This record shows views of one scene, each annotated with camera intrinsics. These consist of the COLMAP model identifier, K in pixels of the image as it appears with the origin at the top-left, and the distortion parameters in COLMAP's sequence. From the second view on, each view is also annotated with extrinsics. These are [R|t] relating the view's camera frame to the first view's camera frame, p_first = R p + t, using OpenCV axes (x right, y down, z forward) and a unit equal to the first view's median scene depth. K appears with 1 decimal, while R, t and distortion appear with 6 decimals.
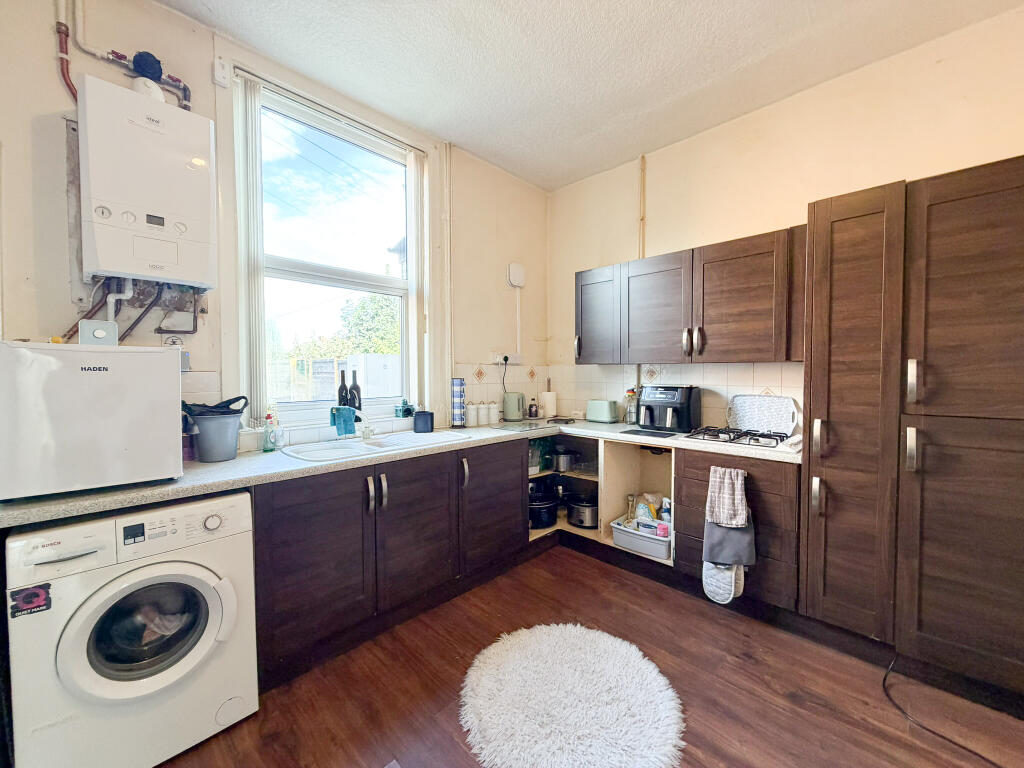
lens RADIAL K [[408.4, 0, 512.2], [0, 408.4, 383.1], [0, 0, 1]] dist [-0.001739, -0.000532]
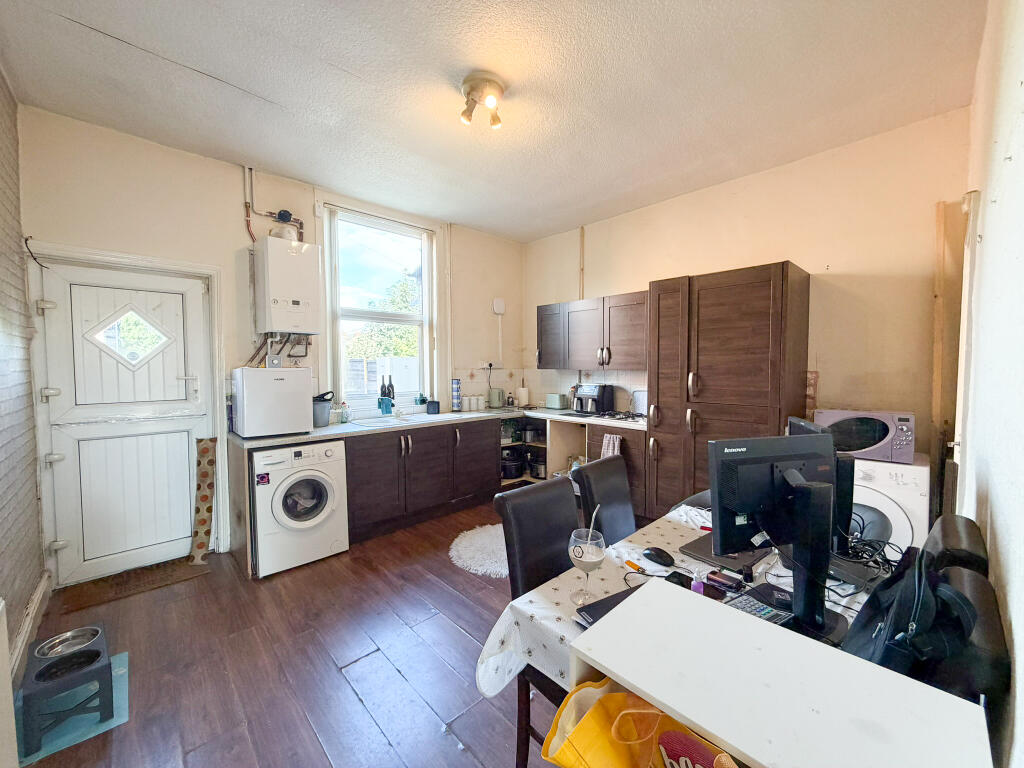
lens RADIAL K [[408.4, 0, 511.6], [0, 408.4, 383.8], [0, 0, 1]] dist [-0.001739, -0.000532]
pose [[0.999199, 0.001315, -0.039990, 0.166797], [-0.000539, 0.999811, 0.019420, -0.030236], [0.040008, -0.019383, 0.999011, -0.628491]]
